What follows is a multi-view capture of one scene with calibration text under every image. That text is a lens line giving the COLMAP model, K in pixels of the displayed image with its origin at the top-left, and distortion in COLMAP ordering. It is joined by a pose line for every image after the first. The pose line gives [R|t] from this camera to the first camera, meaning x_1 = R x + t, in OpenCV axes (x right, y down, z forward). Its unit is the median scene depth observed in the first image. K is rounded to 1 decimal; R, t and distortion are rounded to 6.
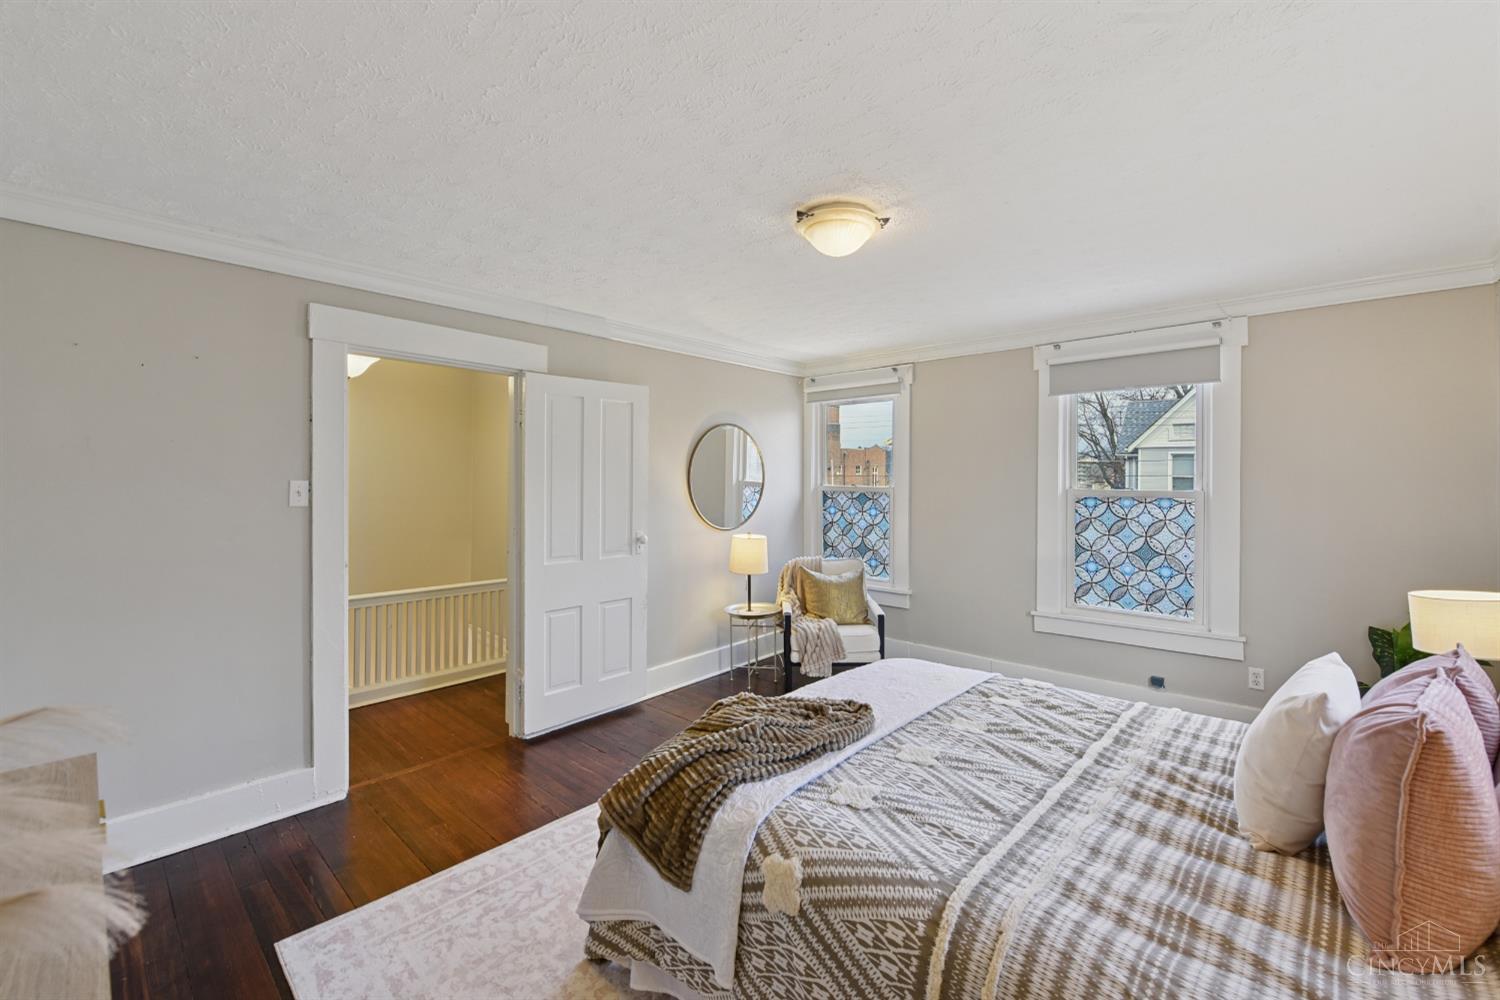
lens RADIAL K [[609.3, 0, 765.6], [0, 609.3, 494.4], [0, 0, 1]] dist [-0.014540, -0.000530]
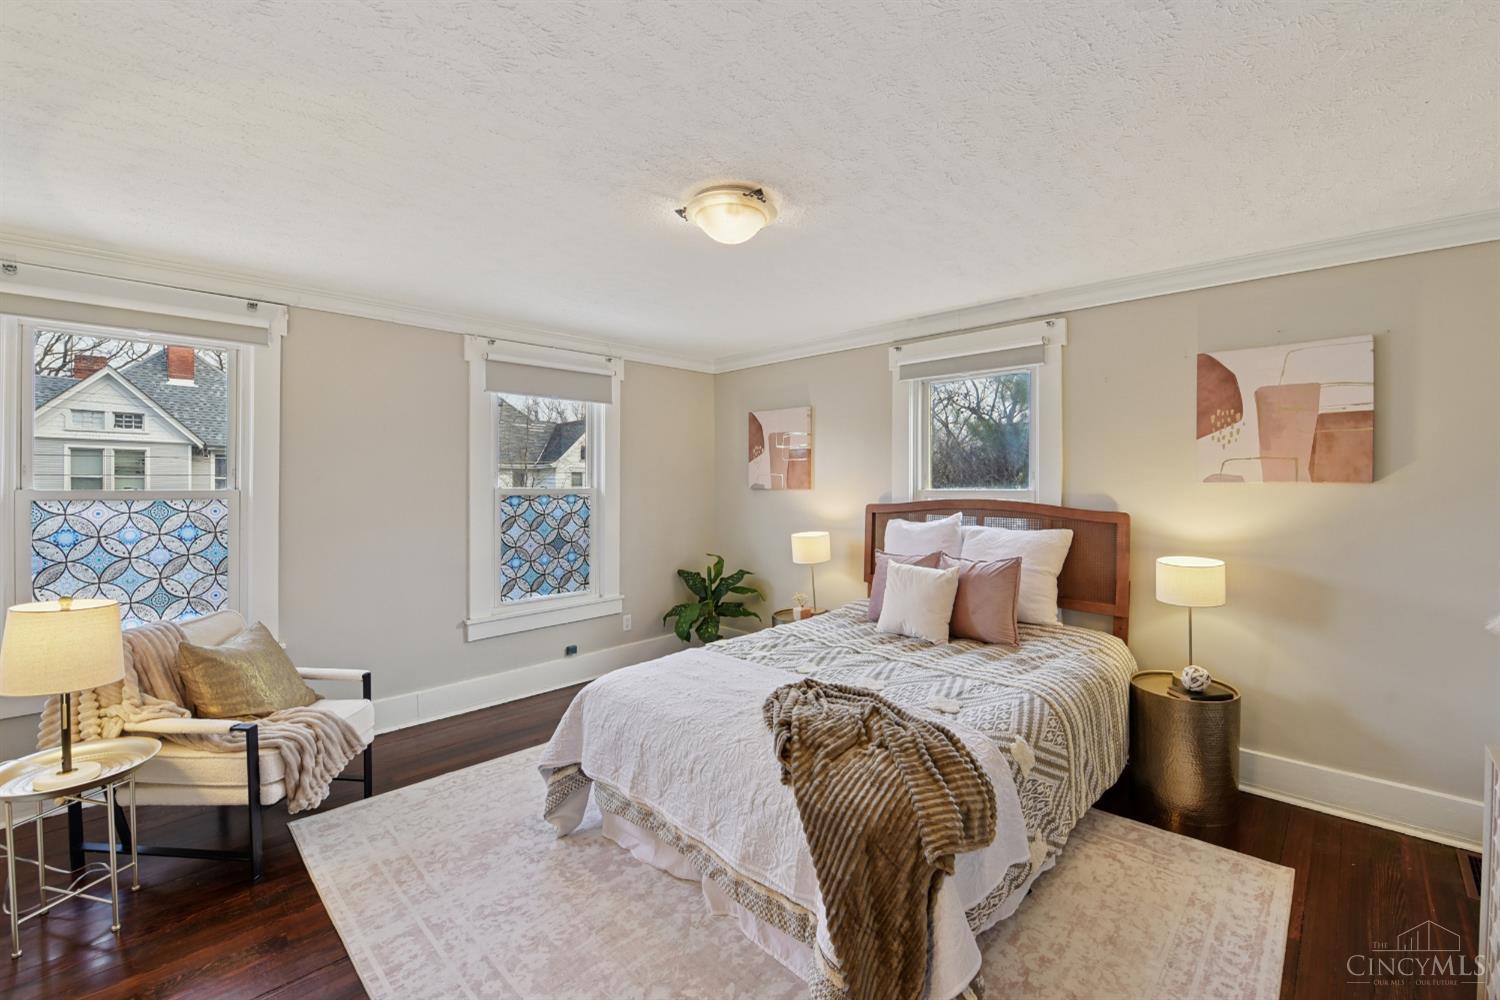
lens RADIAL K [[608.2, 0, 778.6], [0, 608.2, 494.2], [0, 0, 1]] dist [-0.014815, -0.000175]
pose [[0.040264, -0.021589, 0.998956, -0.504260], [0.023770, 0.999504, 0.020643, -0.009290], [-0.998906, 0.022914, 0.040758, 0.533003]]
